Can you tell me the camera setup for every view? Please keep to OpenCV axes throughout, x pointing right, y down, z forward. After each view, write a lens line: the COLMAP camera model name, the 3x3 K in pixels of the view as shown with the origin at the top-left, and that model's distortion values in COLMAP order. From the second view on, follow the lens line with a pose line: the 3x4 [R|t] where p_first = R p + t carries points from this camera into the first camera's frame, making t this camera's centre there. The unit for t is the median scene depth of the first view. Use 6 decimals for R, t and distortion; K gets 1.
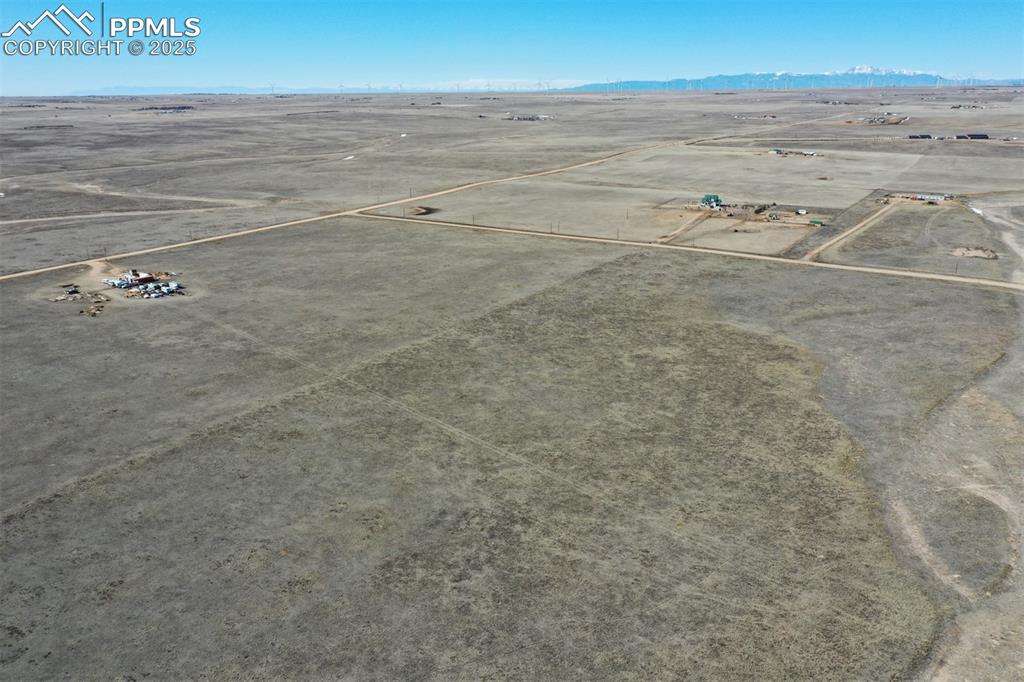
lens RADIAL K [[809.0, 0, 509.0], [0, 809.0, 340.4], [0, 0, 1]] dist [0.004396, 0.001788]
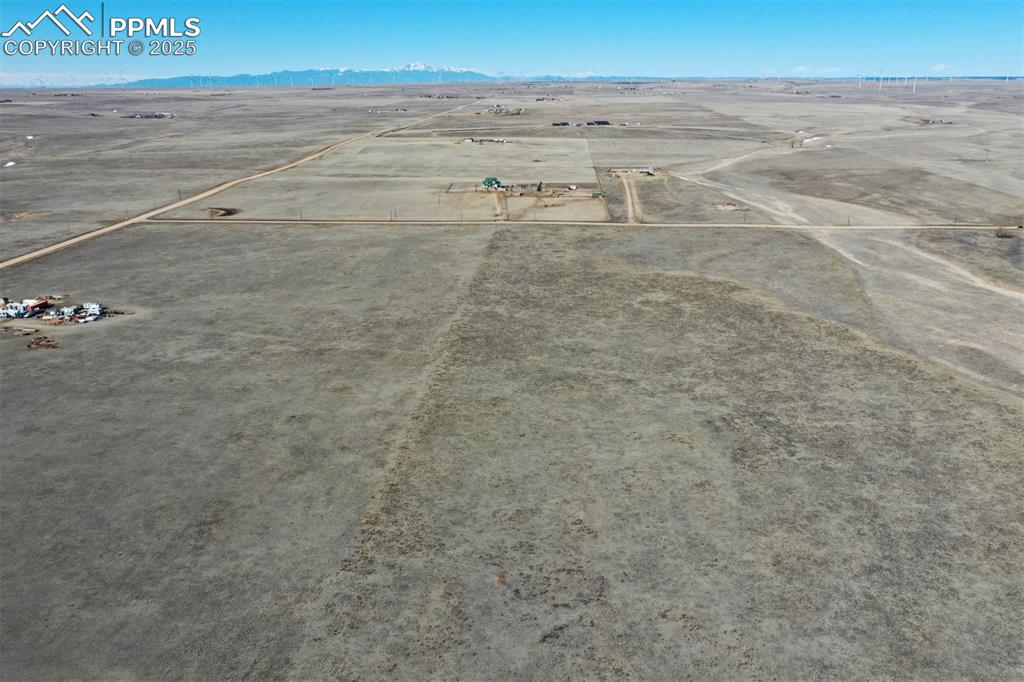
lens RADIAL K [[809.2, 0, 510.5], [0, 809.2, 340.3], [0, 0, 1]] dist [0.004220, 0.002517]
pose [[0.875258, -0.148491, 0.460297, -0.564498], [0.146388, 0.988398, 0.040499, -0.002218], [-0.460971, 0.031935, 0.886841, 0.027415]]
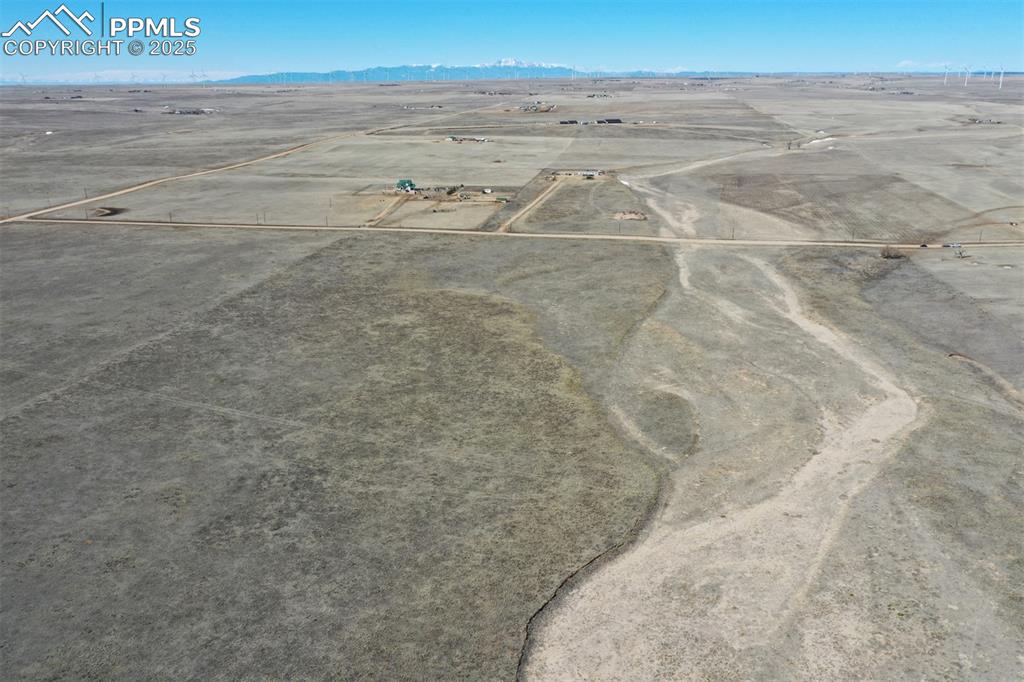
lens RADIAL K [[809.7, 0, 507.1], [0, 809.7, 339.9], [0, 0, 1]] dist [0.003198, 0.006942]
pose [[0.924176, -0.119934, 0.362649, -0.077898], [0.116885, 0.992679, 0.030425, 0.025349], [-0.363643, 0.014270, 0.931429, -0.075682]]
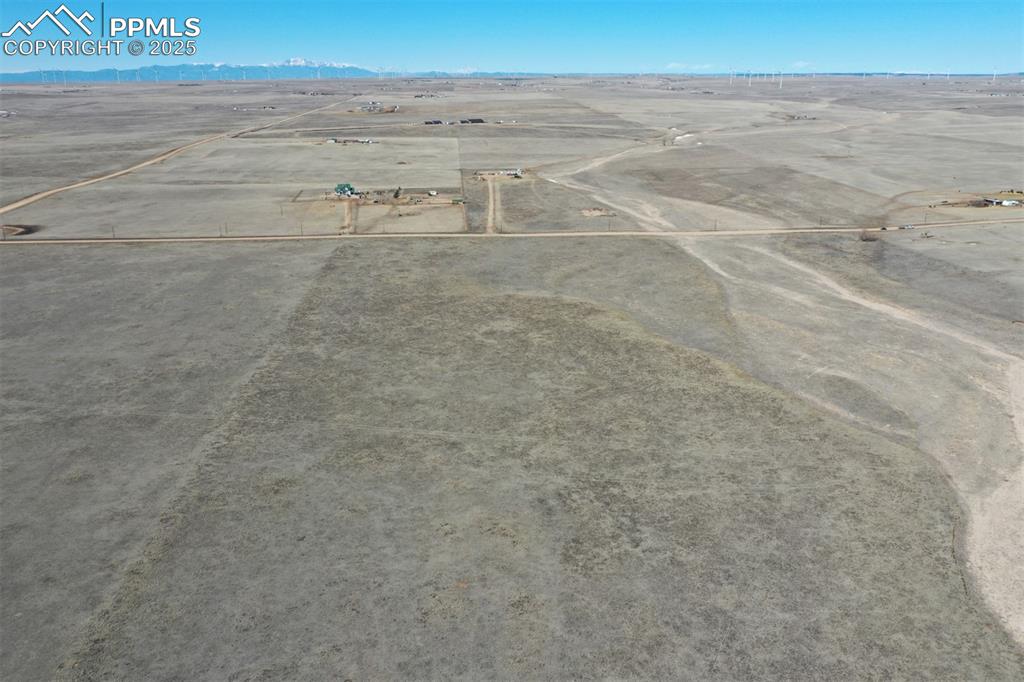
lens RADIAL K [[806.7, 0, 509.4], [0, 806.7, 343.2], [0, 0, 1]] dist [0.011762, -0.000065]
pose [[0.803161, -0.187042, 0.565639, -0.406314], [0.179582, 0.981285, 0.069493, -0.034936], [-0.568051, 0.045764, 0.821720, 0.119760]]
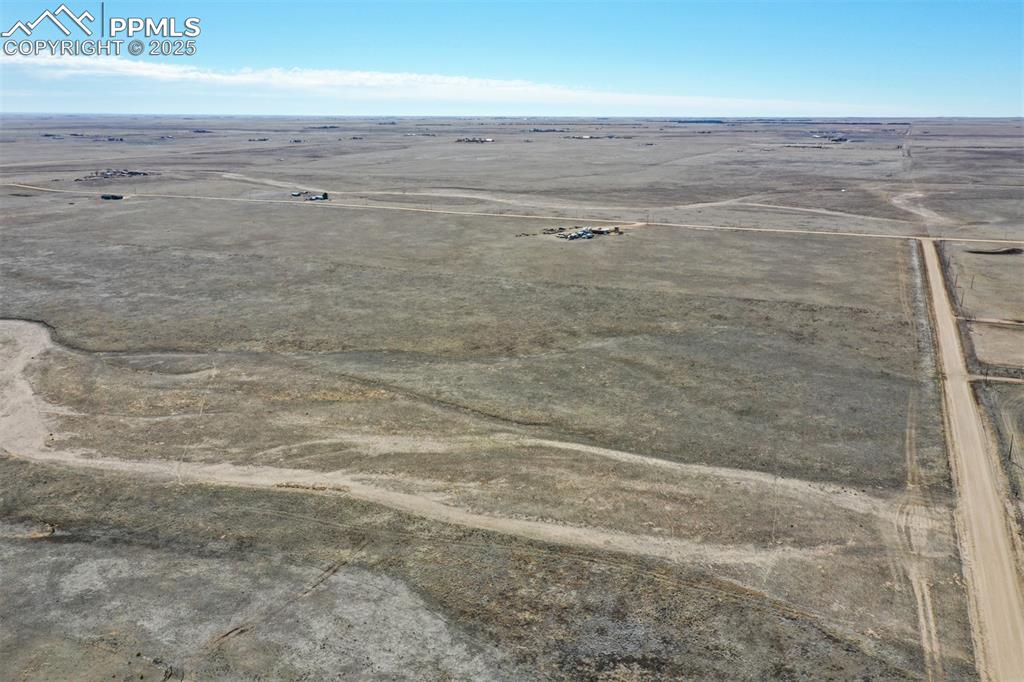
lens RADIAL K [[809.7, 0, 507.1], [0, 809.7, 339.9], [0, 0, 1]] dist [0.003198, 0.006942]
pose [[0.147554, 0.279339, -0.948787, 1.339603], [-0.301210, 0.926412, 0.225908, -0.237444], [0.942073, 0.252450, 0.220835, 0.775950]]
